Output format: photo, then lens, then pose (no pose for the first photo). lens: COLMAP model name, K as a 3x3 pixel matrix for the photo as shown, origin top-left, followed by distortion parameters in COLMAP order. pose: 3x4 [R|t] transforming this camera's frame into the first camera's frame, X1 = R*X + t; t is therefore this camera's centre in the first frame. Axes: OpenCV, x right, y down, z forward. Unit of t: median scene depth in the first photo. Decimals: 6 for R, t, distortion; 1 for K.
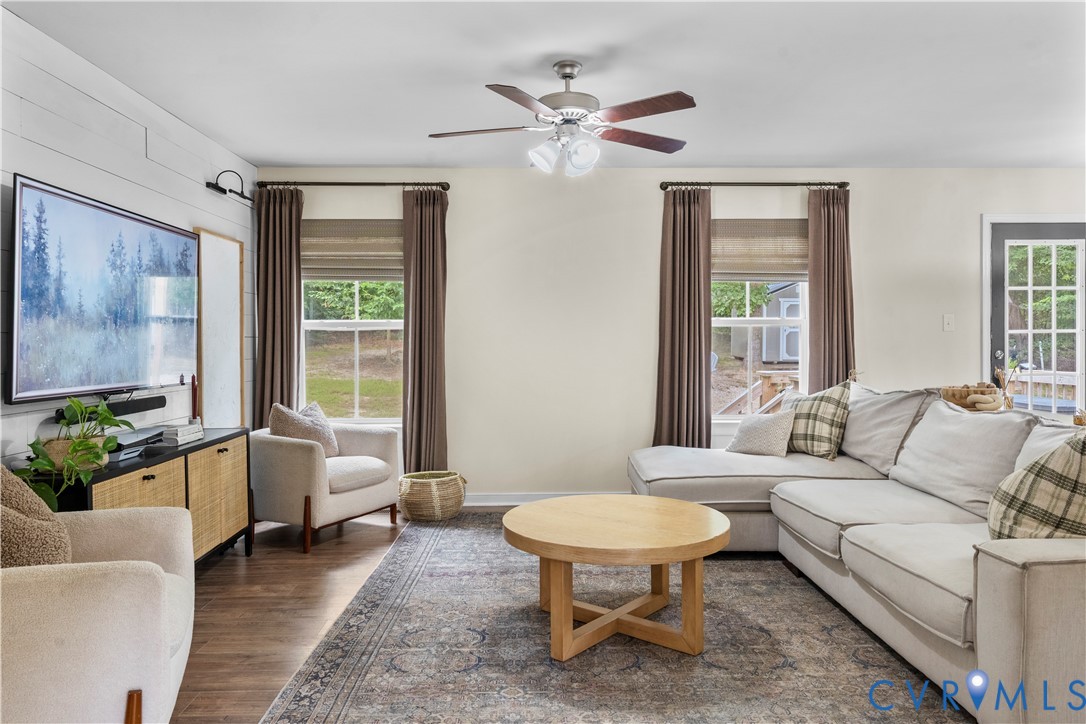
lens RADIAL K [[733.2, 0, 539.8], [0, 733.2, 349.7], [0, 0, 1]] dist [-0.005913, 0.003850]
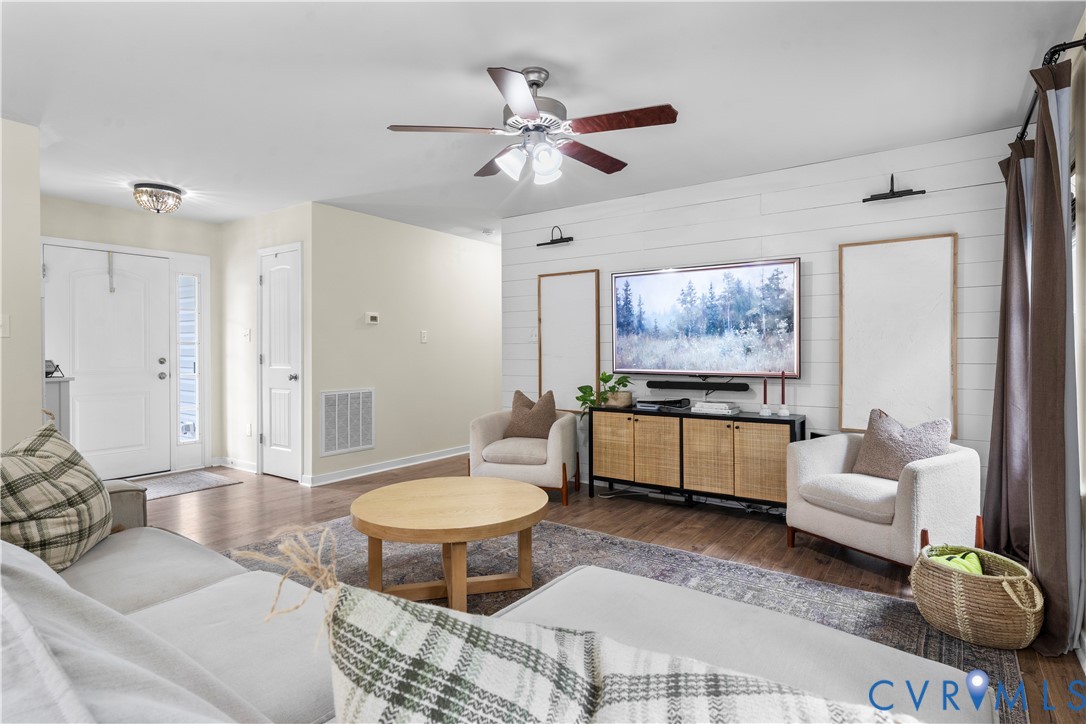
lens RADIAL K [[556.1, 0, 551.6], [0, 556.1, 353.0], [0, 0, 1]] dist [-0.002901, -0.001544]
pose [[-0.583802, 0.012380, -0.811802, 0.582991], [-0.002289, 0.999855, 0.016894, -0.013645], [0.811893, 0.011721, -0.583688, 1.322548]]
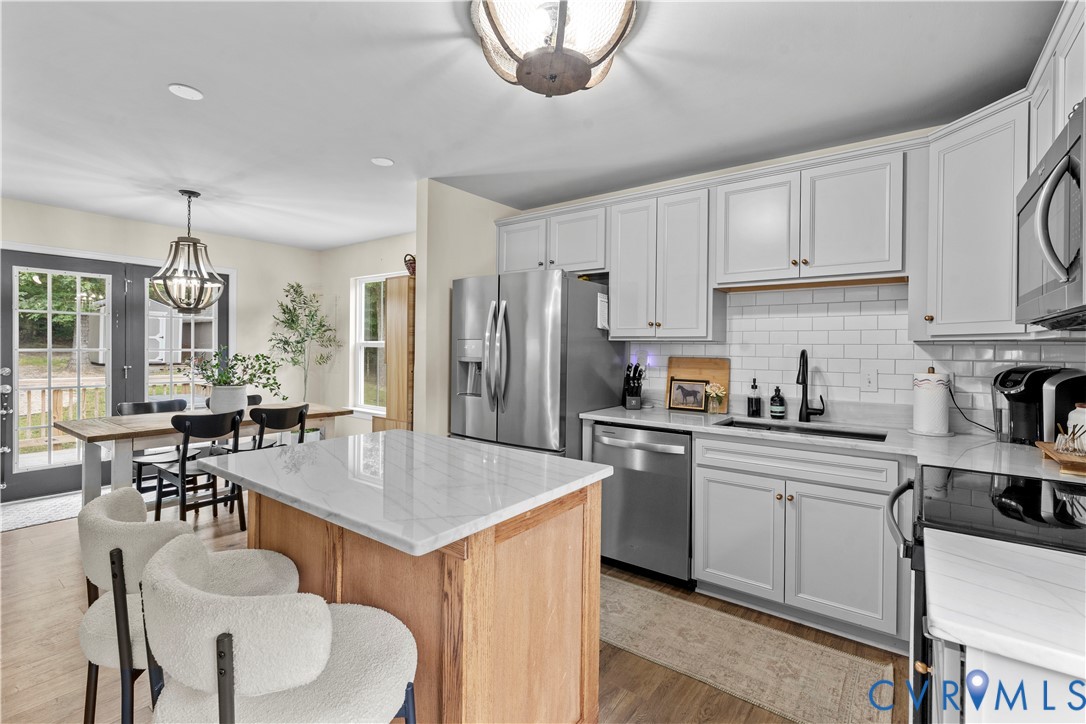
lens RADIAL K [[490.2, 0, 539.8], [0, 490.2, 355.6], [0, 0, 1]] dist [0.002071, -0.000433]
pose [[0.608489, 0.001187, 0.793561, 0.777091], [-0.007671, 0.999961, 0.004386, -0.037410], [-0.793525, -0.008756, 0.608475, -0.091946]]
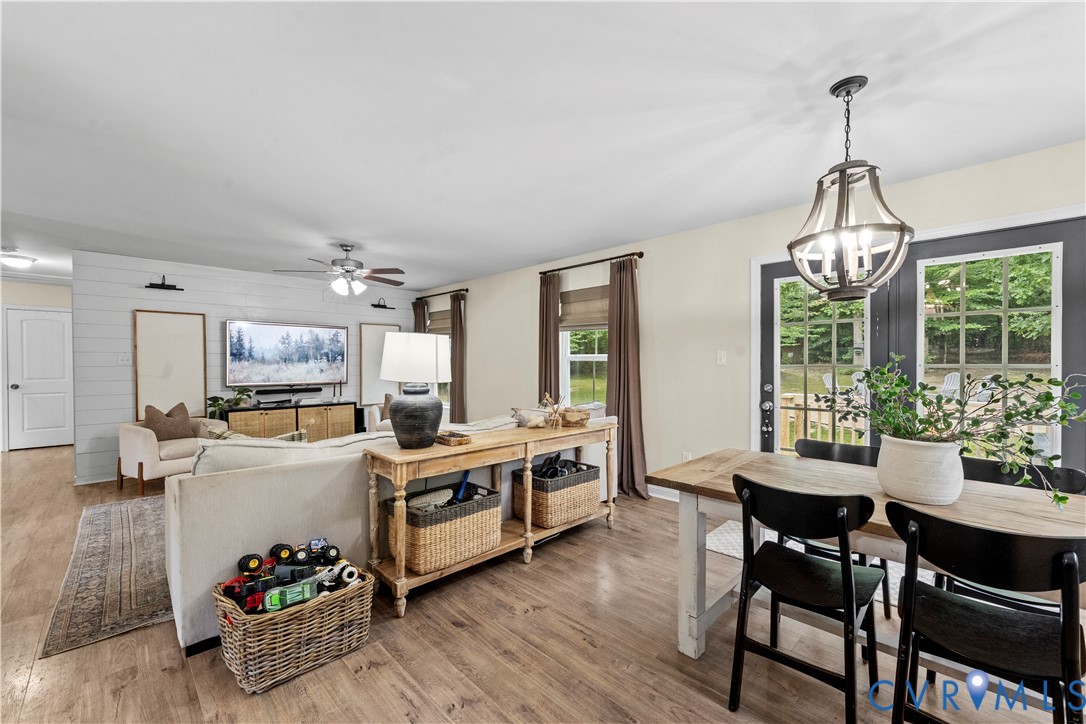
lens RADIAL K [[433.2, 0, 542.9], [0, 433.2, 368.2], [0, 0, 1]] dist [-0.005157, -0.001496]
pose [[0.689245, 0.014488, -0.724383, 1.250606], [-0.010595, 0.999895, 0.009917, -0.035241], [0.724450, 0.000840, 0.689326, 0.480429]]
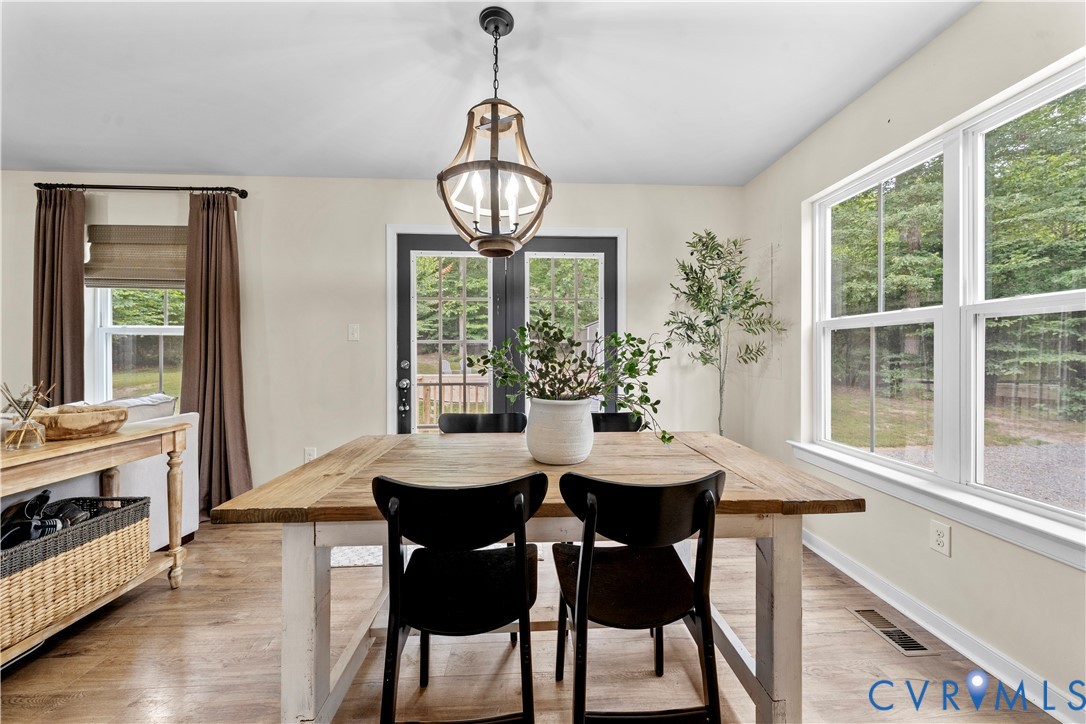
lens RADIAL K [[387.7, 0, 546.1], [0, 387.7, 353.9], [0, 0, 1]] dist [-0.004319, 0.000669]
pose [[0.999175, 0.006623, 0.040067, 1.168930], [-0.006181, 0.999919, -0.011145, -0.003899], [-0.040137, 0.010888, 0.999135, 0.666692]]
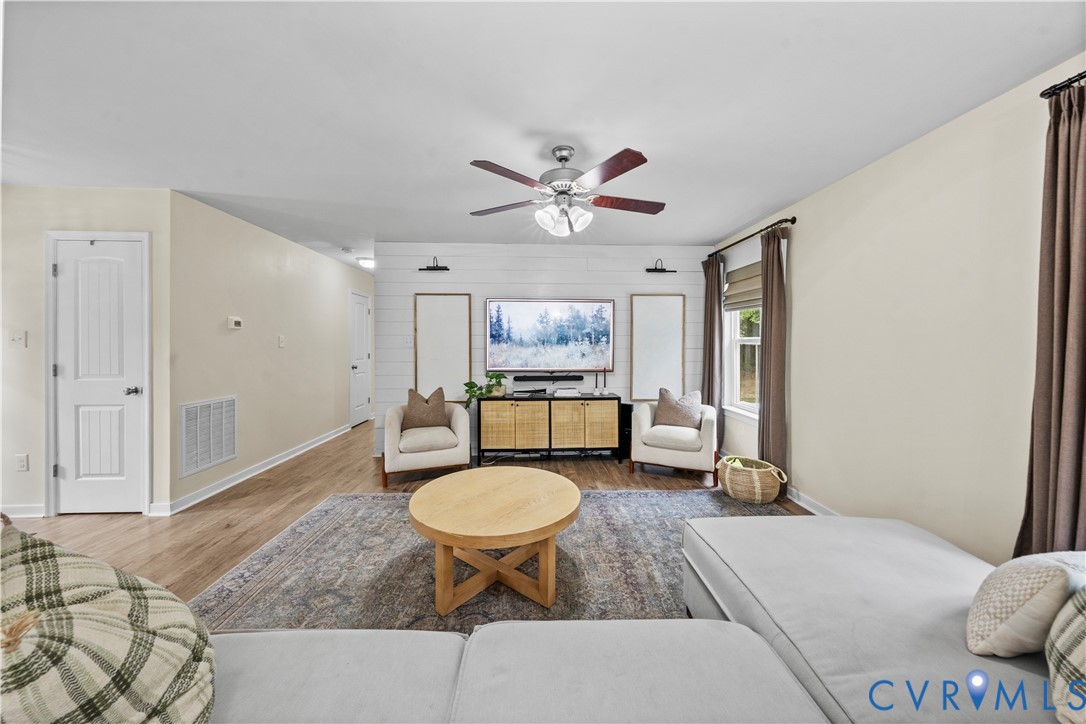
lens RADIAL K [[374.6, 0, 549.6], [0, 374.6, 344.8], [0, 0, 1]] dist [-0.007379, -0.000384]
pose [[0.028704, 0.010064, -0.999537, 0.637214], [-0.011788, 0.999883, 0.009729, -0.042080], [0.999518, 0.011504, 0.028819, 0.865862]]
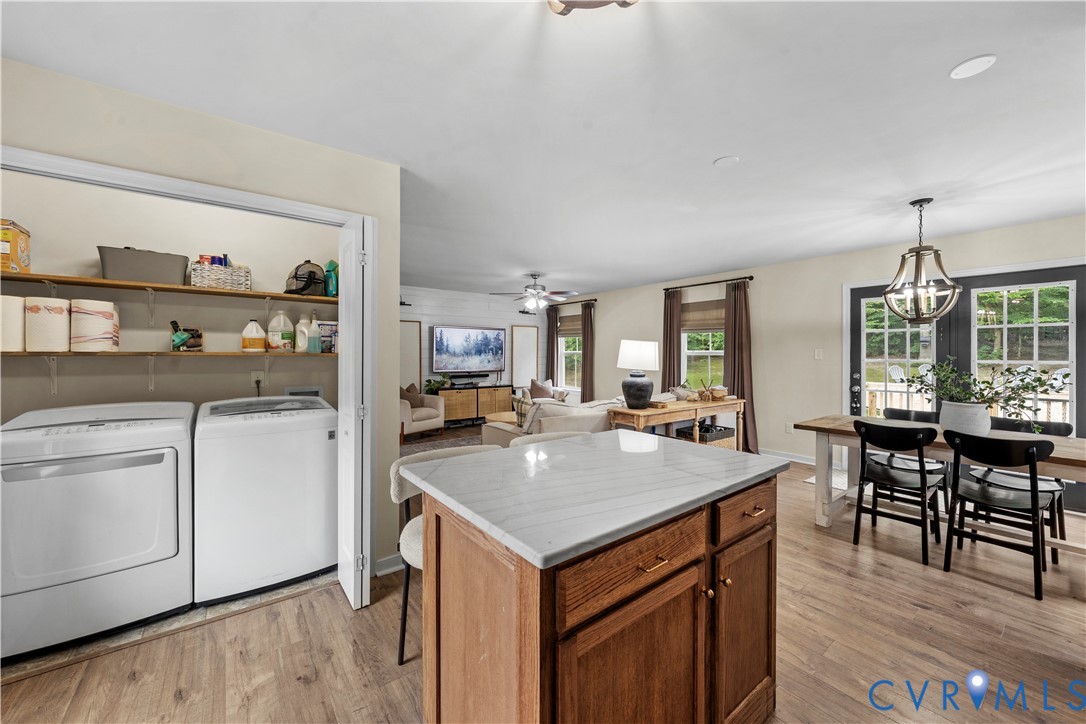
lens RADIAL K [[407.2, 0, 546.0], [0, 407.2, 355.2], [0, 0, 1]] dist [-0.009338, 0.000538]
pose [[0.594481, 0.010554, -0.804041, 1.335032], [-0.013384, 0.999905, 0.003229, -0.042952], [0.803998, 0.008842, 0.594566, -0.001420]]
